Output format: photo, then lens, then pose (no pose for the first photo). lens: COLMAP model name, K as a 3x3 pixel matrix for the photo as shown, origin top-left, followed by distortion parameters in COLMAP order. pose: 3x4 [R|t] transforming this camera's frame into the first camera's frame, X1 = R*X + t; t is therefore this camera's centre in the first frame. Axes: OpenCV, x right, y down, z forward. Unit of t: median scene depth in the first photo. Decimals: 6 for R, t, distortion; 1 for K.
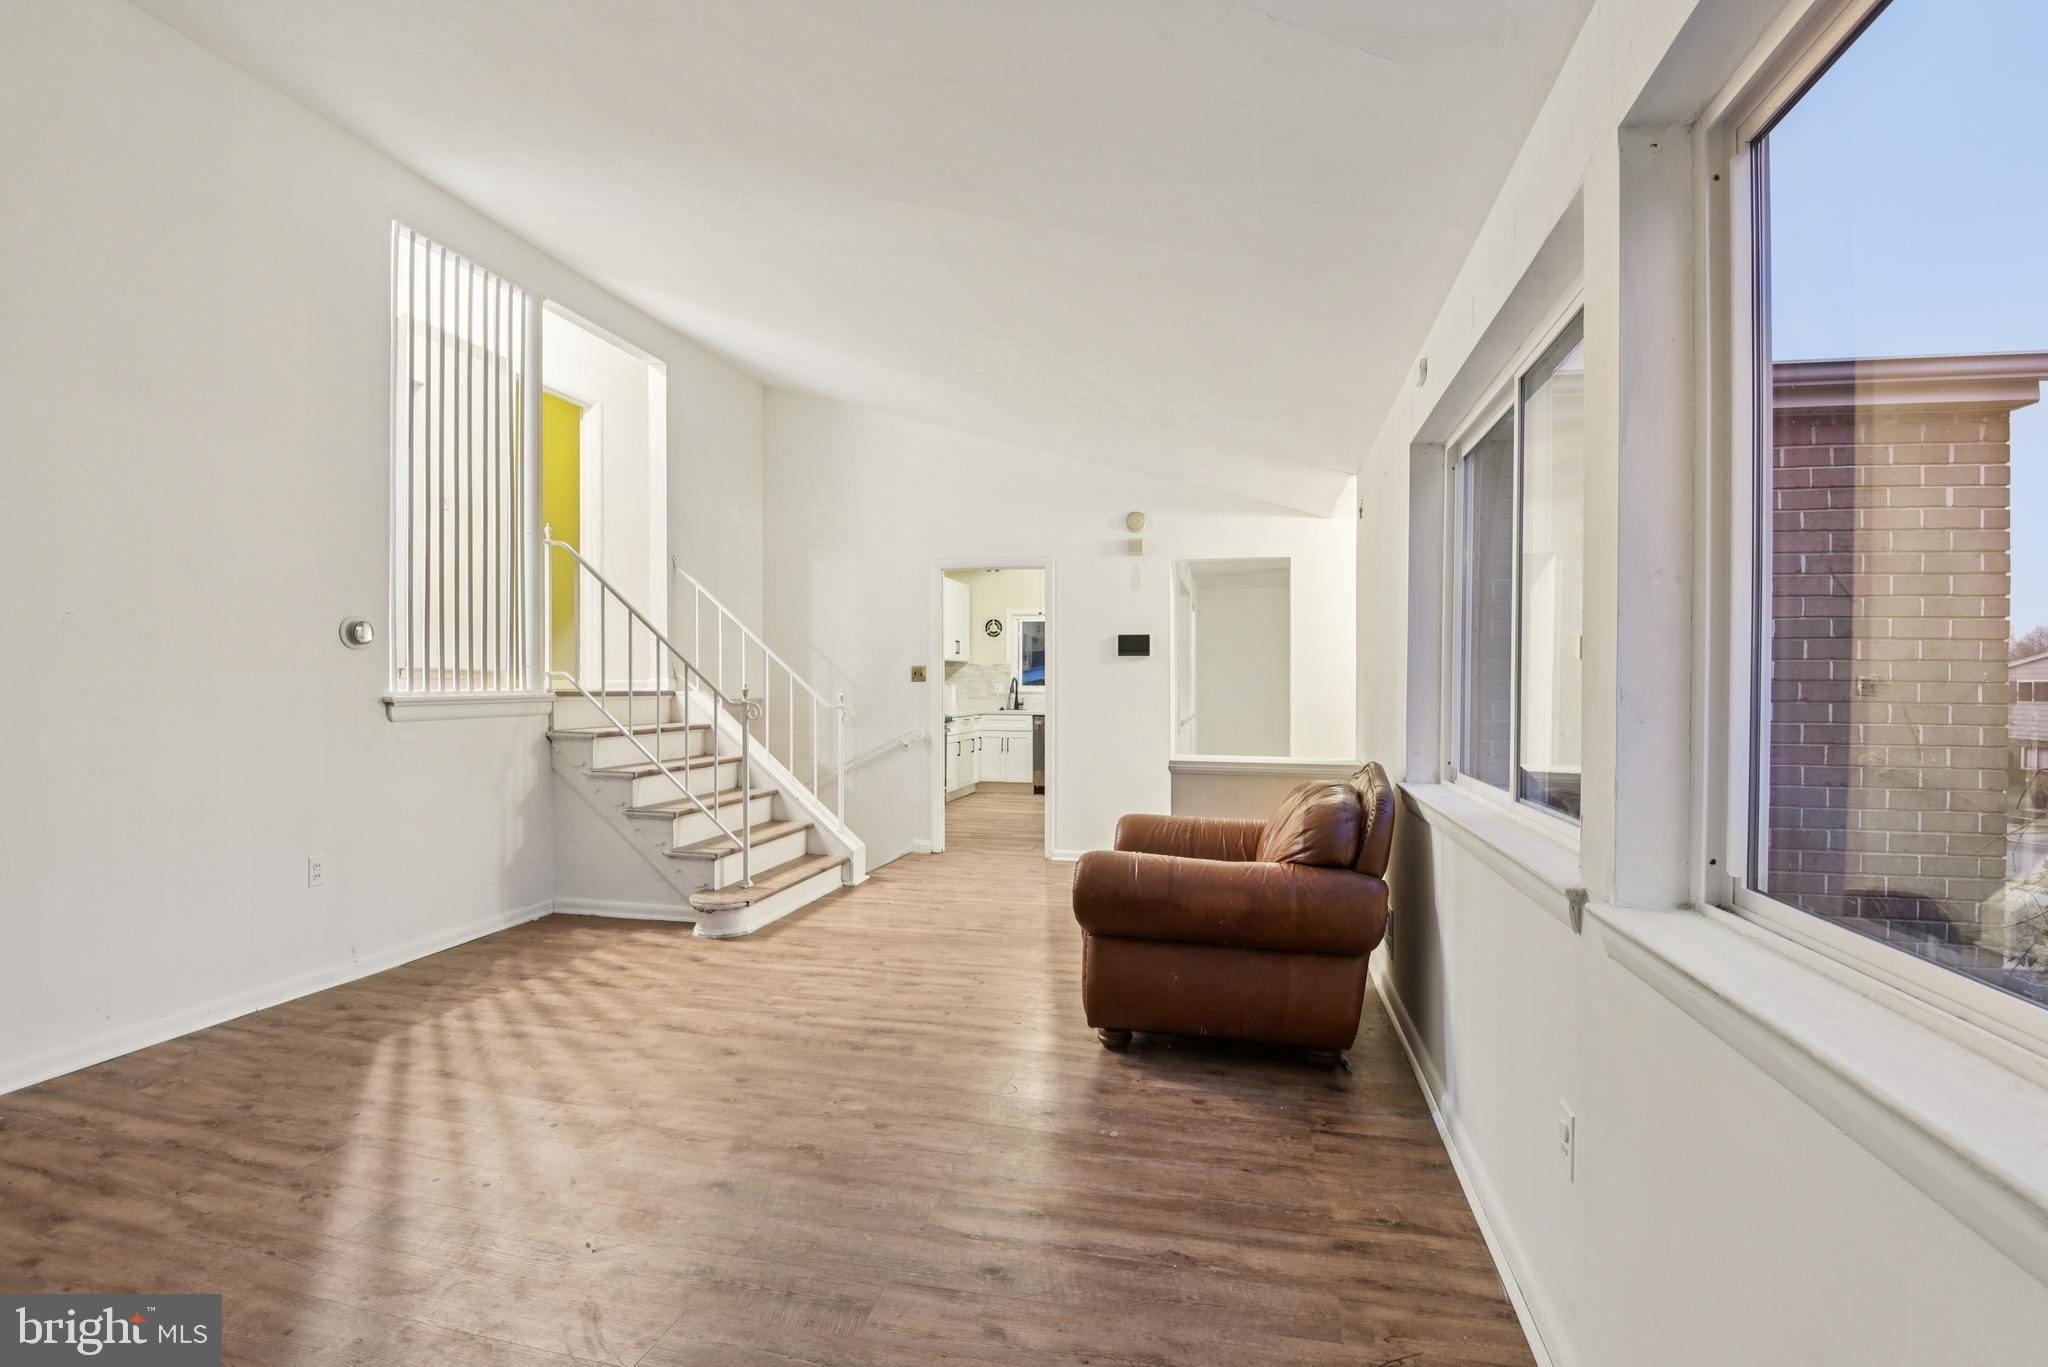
lens RADIAL K [[941.1, 0, 1016.7], [0, 941.1, 655.7], [0, 0, 1]] dist [-0.051689, -0.000663]
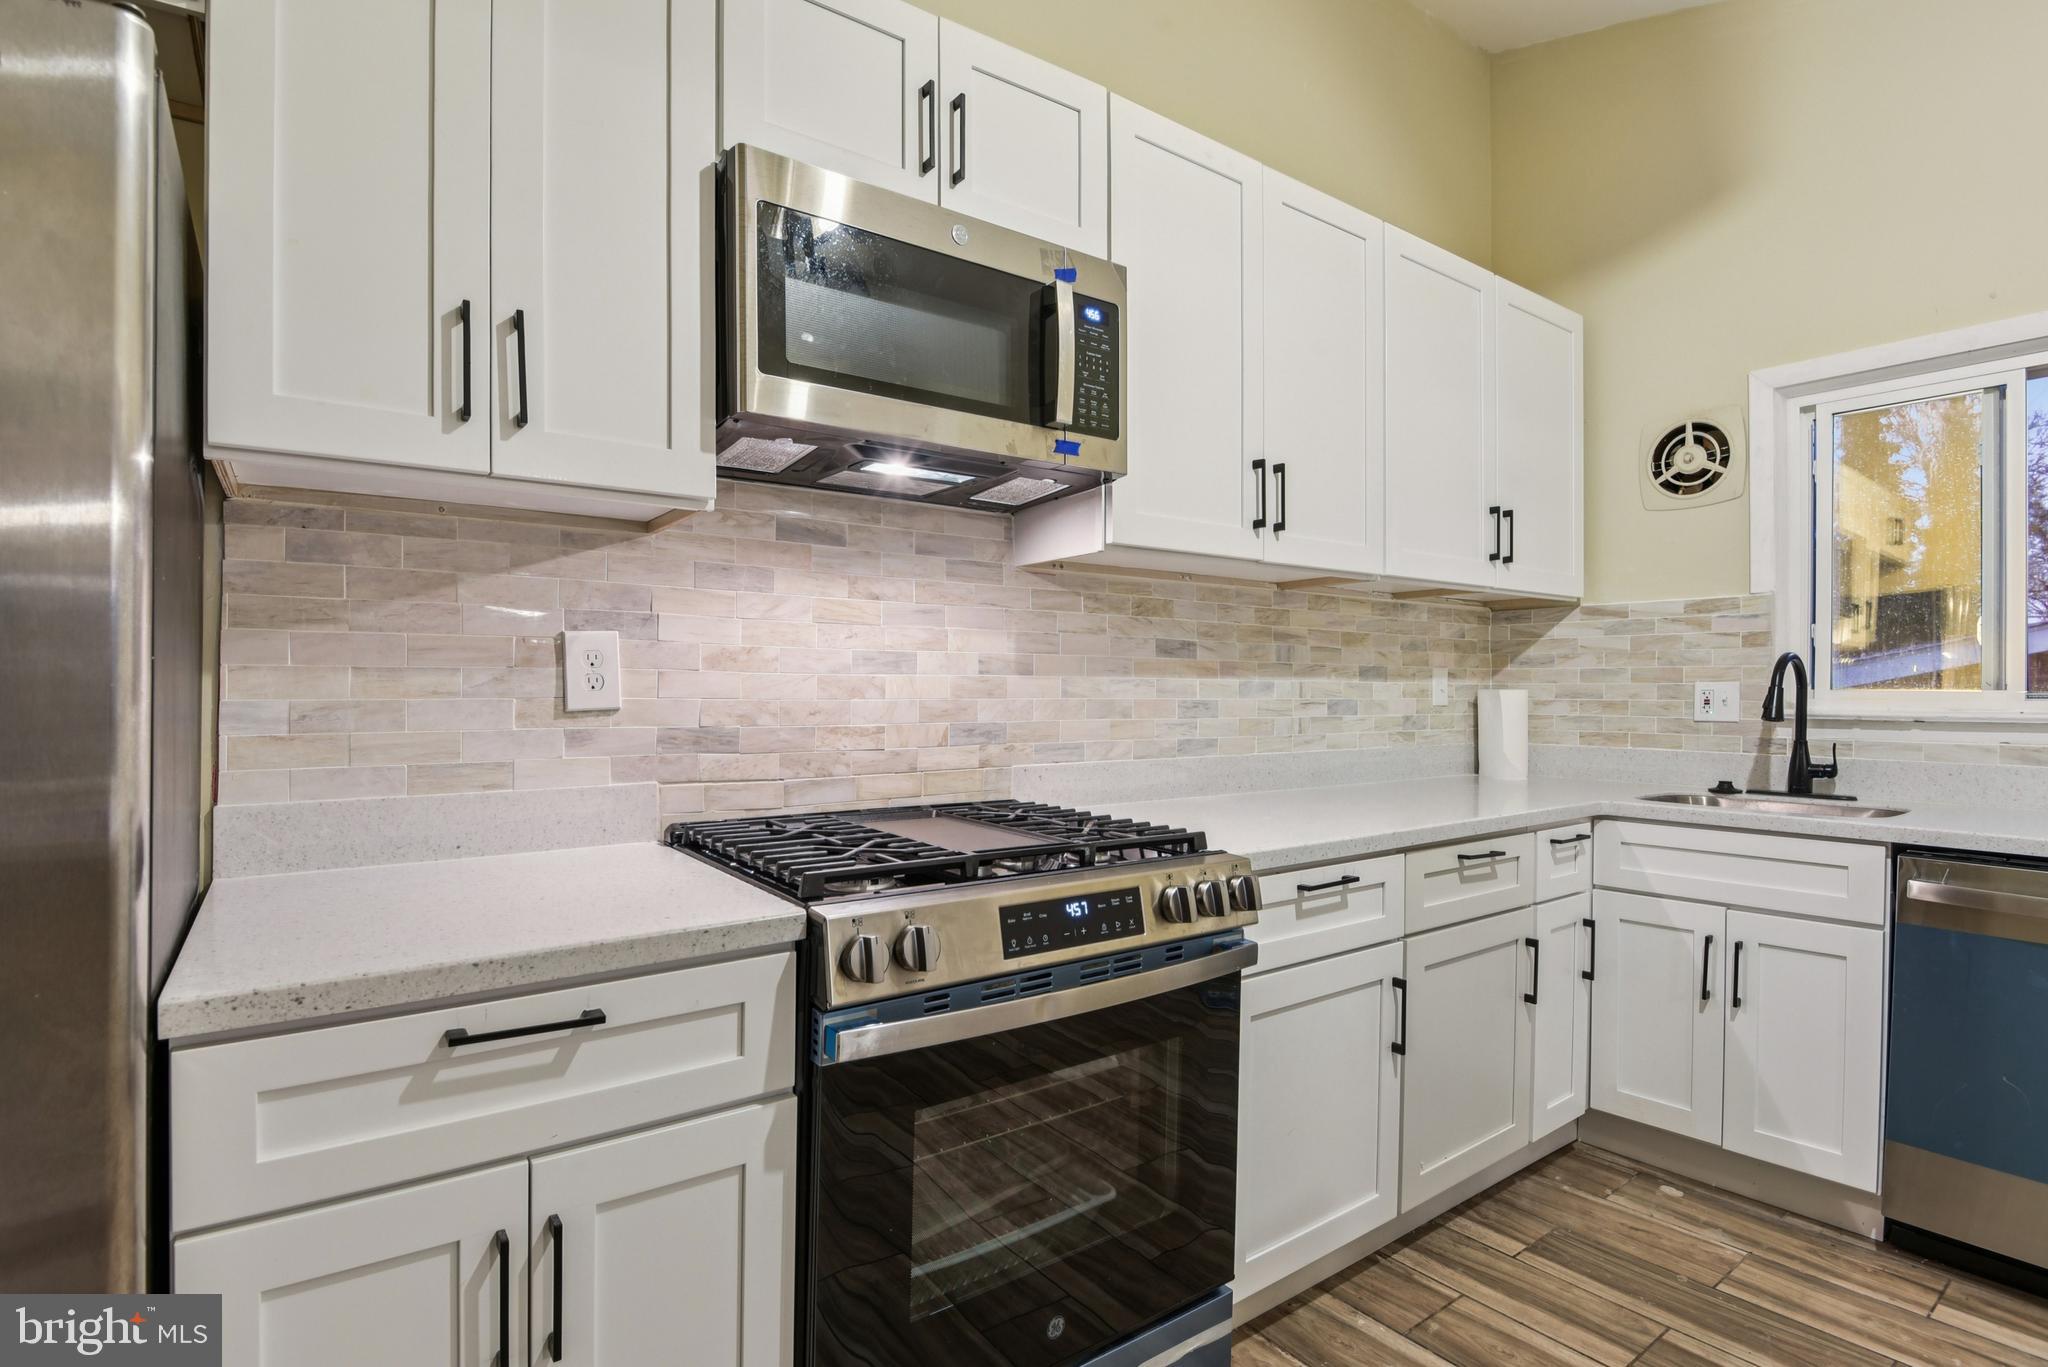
lens RADIAL K [[983.8, 0, 1016.4], [0, 983.8, 680.2], [0, 0, 1]] dist [0.001801, -0.030623]
pose [[0.748966, -0.006143, -0.662579, 0.051495], [0.018761, 0.999753, 0.011938, 0.092160], [0.662342, -0.021372, 0.748896, 2.770208]]
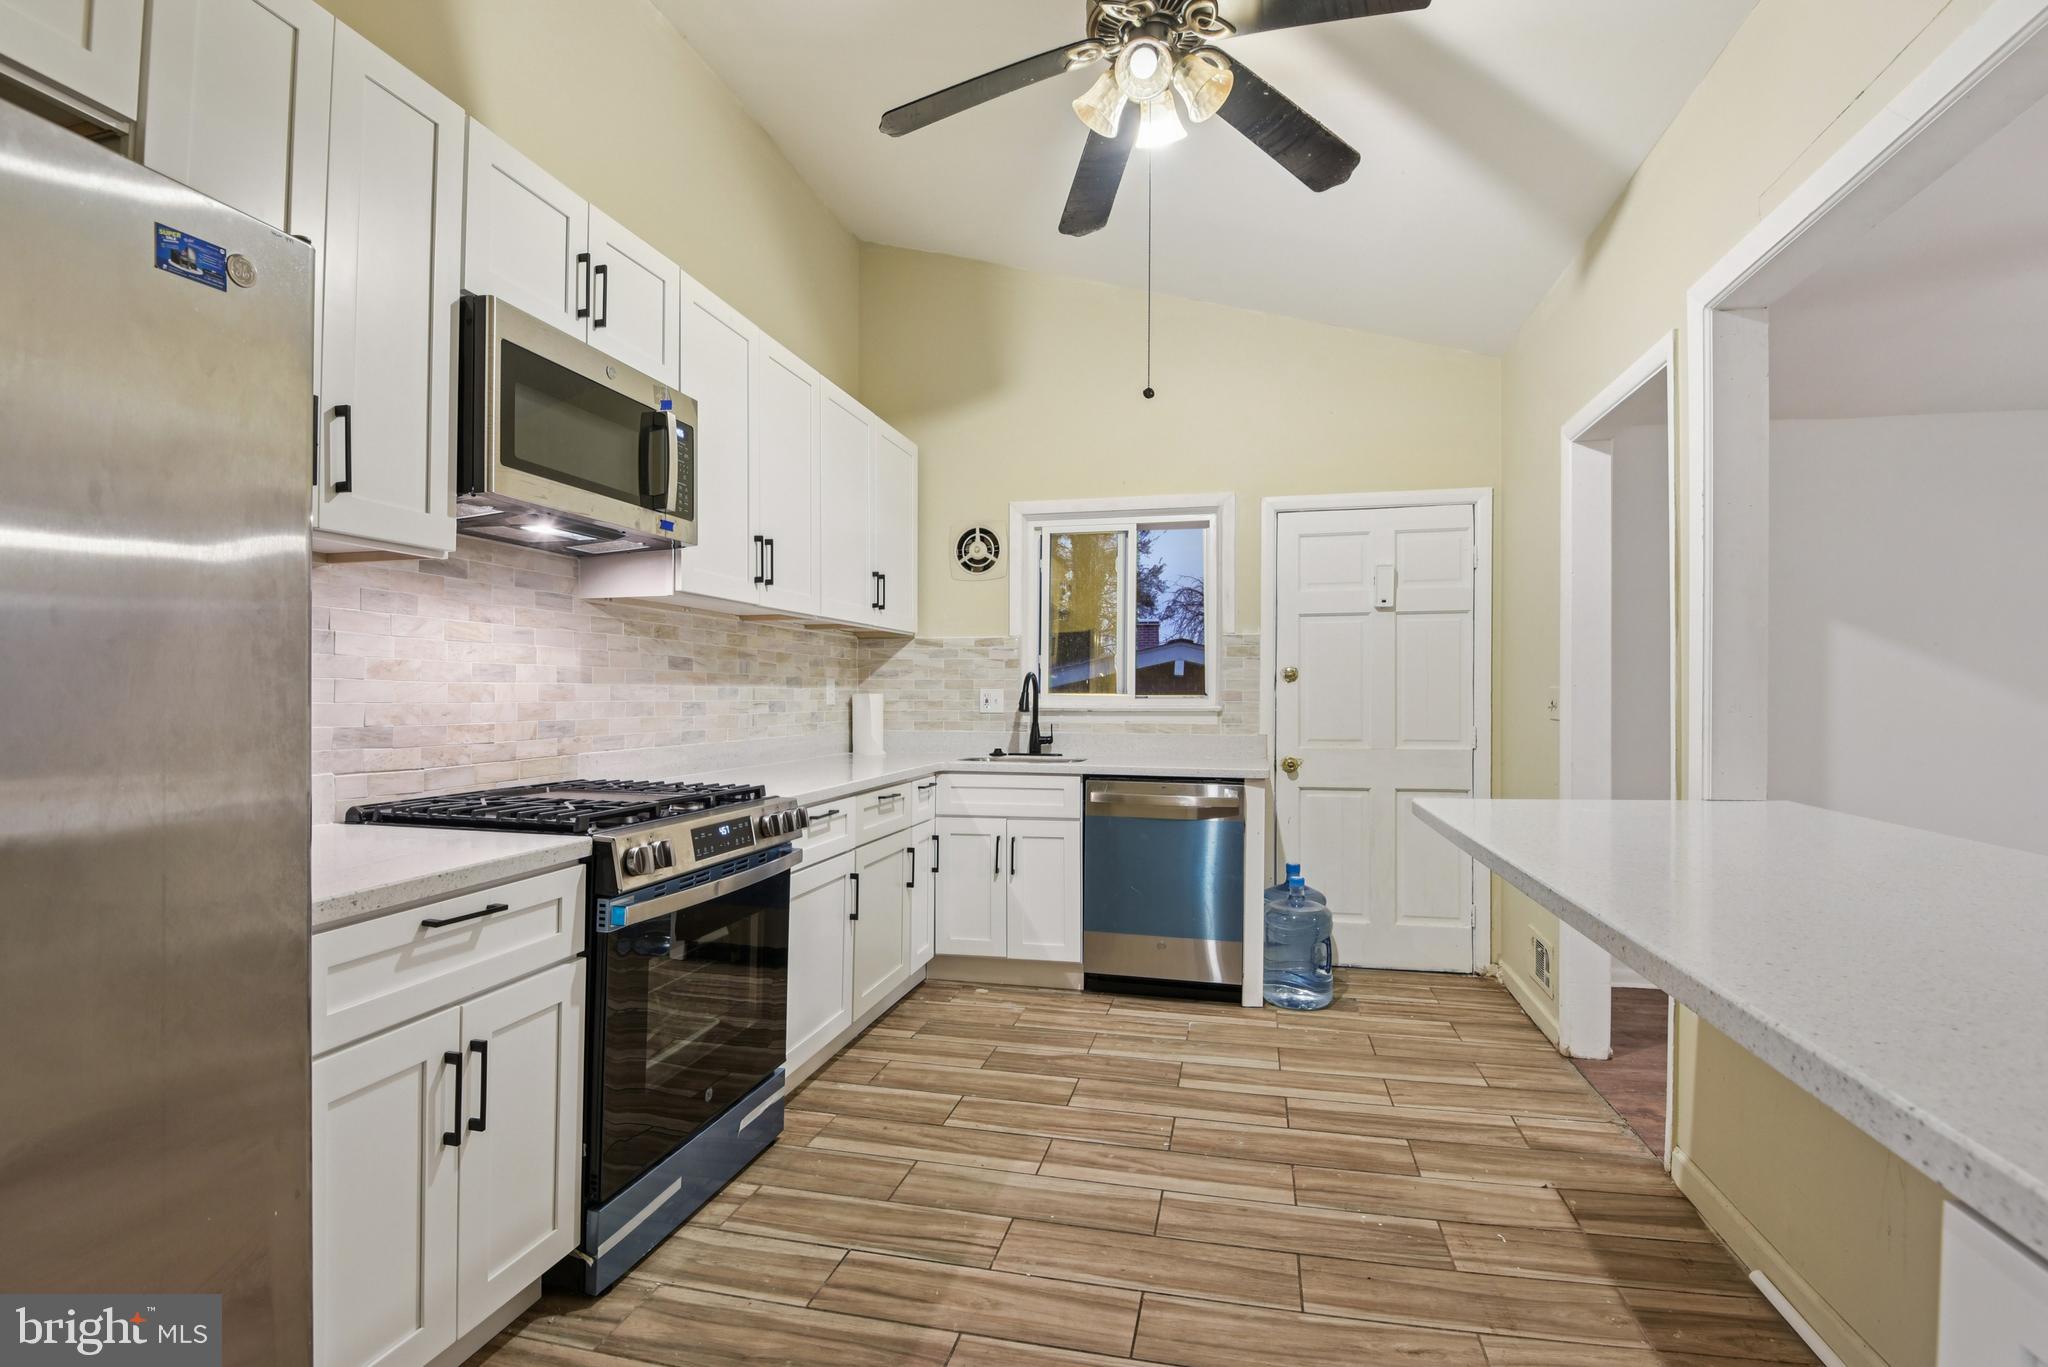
lens RADIAL K [[967.7, 0, 1014.2], [0, 967.7, 693.0], [0, 0, 1]] dist [-0.002475, -0.021050]
pose [[0.999829, -0.001951, -0.018383, -0.006710], [0.002467, 0.999602, 0.028086, 0.080684], [0.018321, -0.028126, 0.999436, 2.368243]]
